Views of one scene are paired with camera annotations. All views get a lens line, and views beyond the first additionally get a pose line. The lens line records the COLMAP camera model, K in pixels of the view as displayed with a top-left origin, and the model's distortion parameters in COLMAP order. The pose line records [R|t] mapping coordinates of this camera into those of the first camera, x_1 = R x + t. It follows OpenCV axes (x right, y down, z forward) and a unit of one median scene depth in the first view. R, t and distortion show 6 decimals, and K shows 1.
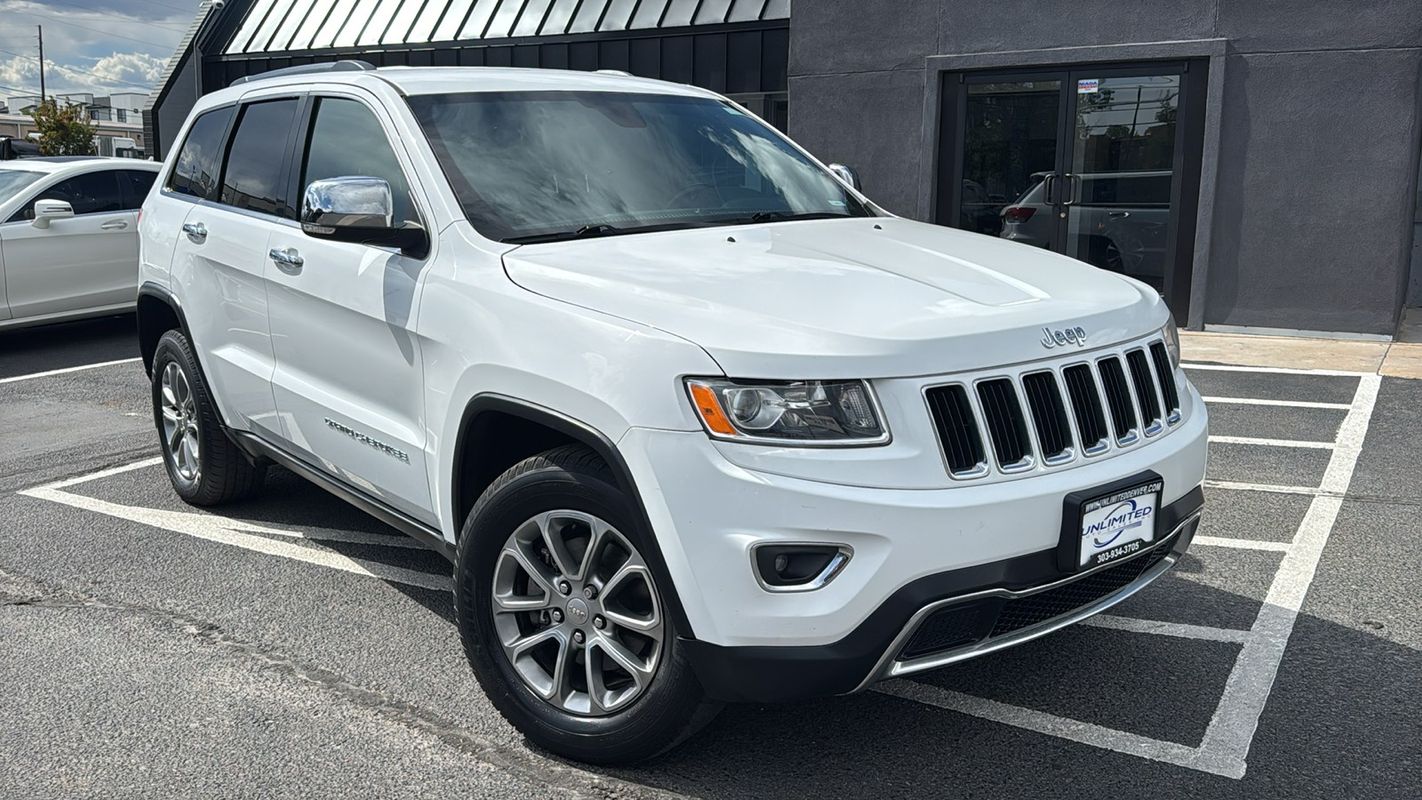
lens RADIAL K [[1246.8, 0, 705.2], [0, 1246.8, 409.6], [0, 0, 1]] dist [0.080750, -0.167384]
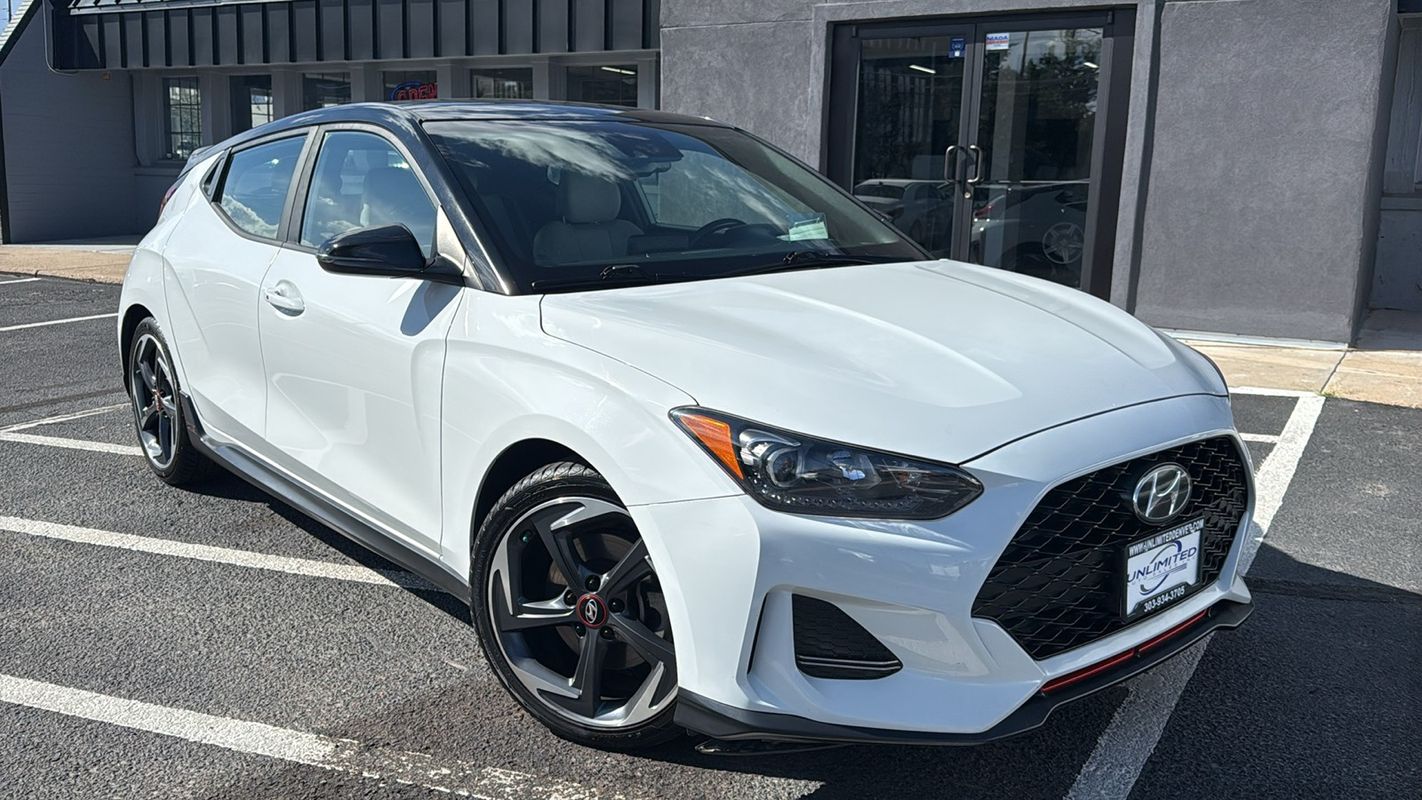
lens RADIAL K [[1242.7, 0, 715.0], [0, 1242.7, 408.3], [0, 0, 1]] dist [0.075983, -0.157026]
pose [[0.999836, 0.012956, 0.012688, 0.159762], [-0.013076, 0.999871, 0.009381, -0.024595], [-0.012565, -0.009545, 0.999876, 0.238358]]
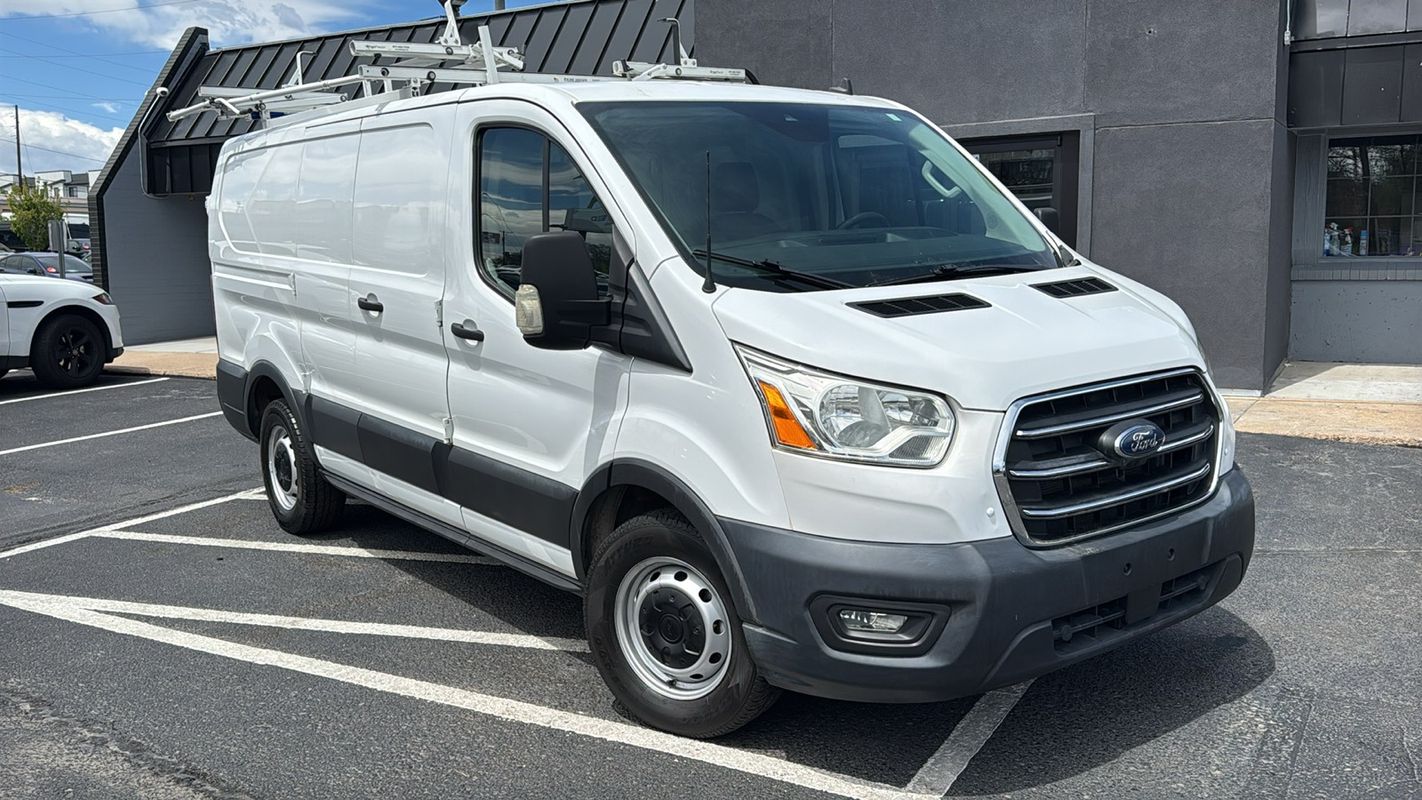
lens RADIAL K [[1249.5, 0, 711.0], [0, 1249.5, 400.0], [0, 0, 1]] dist [0.082186, -0.172100]
pose [[0.999586, -0.024907, 0.014428, 0.098640], [0.025654, 0.998206, -0.054102, -0.007676], [-0.013054, 0.054450, 0.998431, -0.056593]]
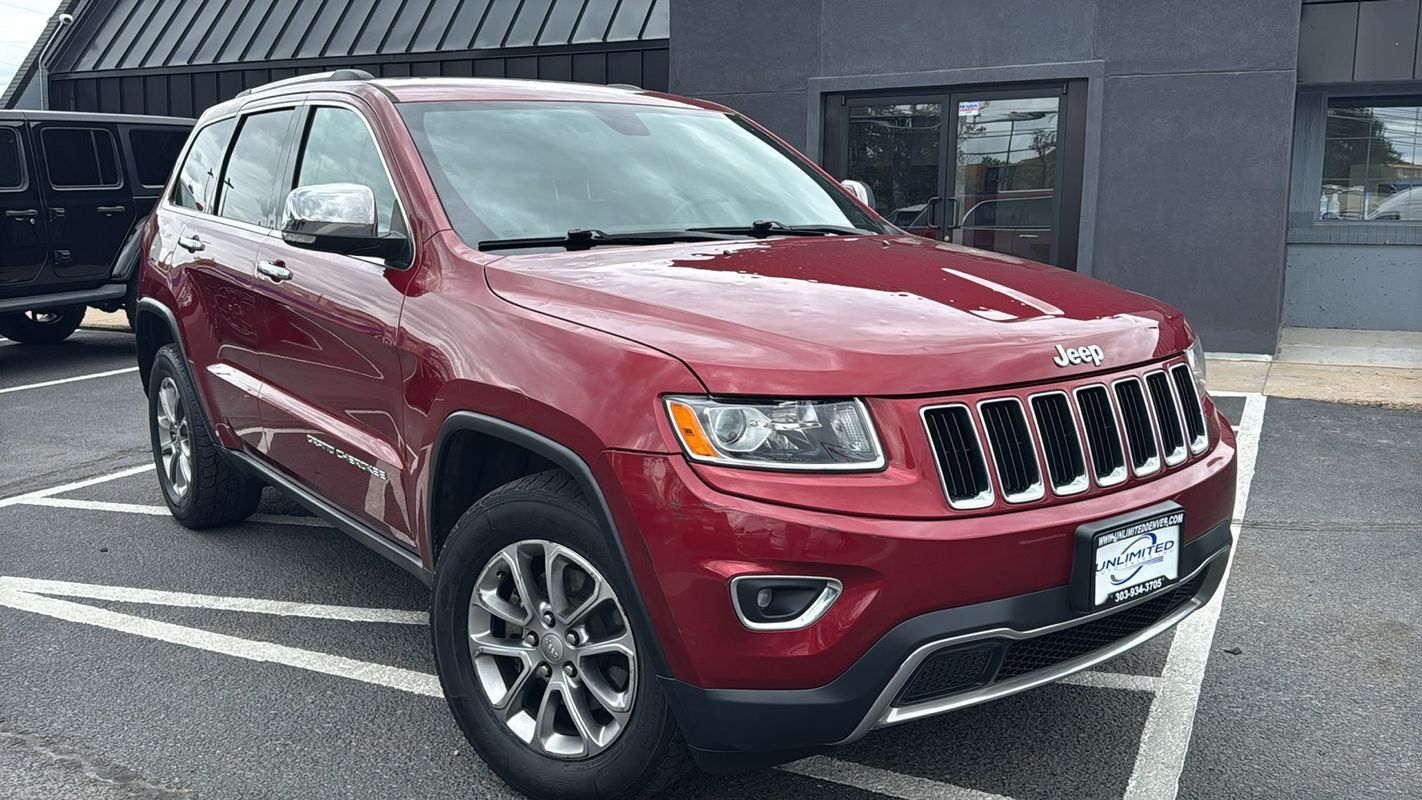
lens RADIAL K [[1247.9, 0, 713.5], [0, 1247.9, 403.3], [0, 0, 1]] dist [0.064292, -0.123112]
pose [[0.995595, -0.015671, 0.092443, 0.012552], [0.018033, 0.999530, -0.024776, -0.005084], [-0.092012, 0.026334, 0.995410, 0.058001]]
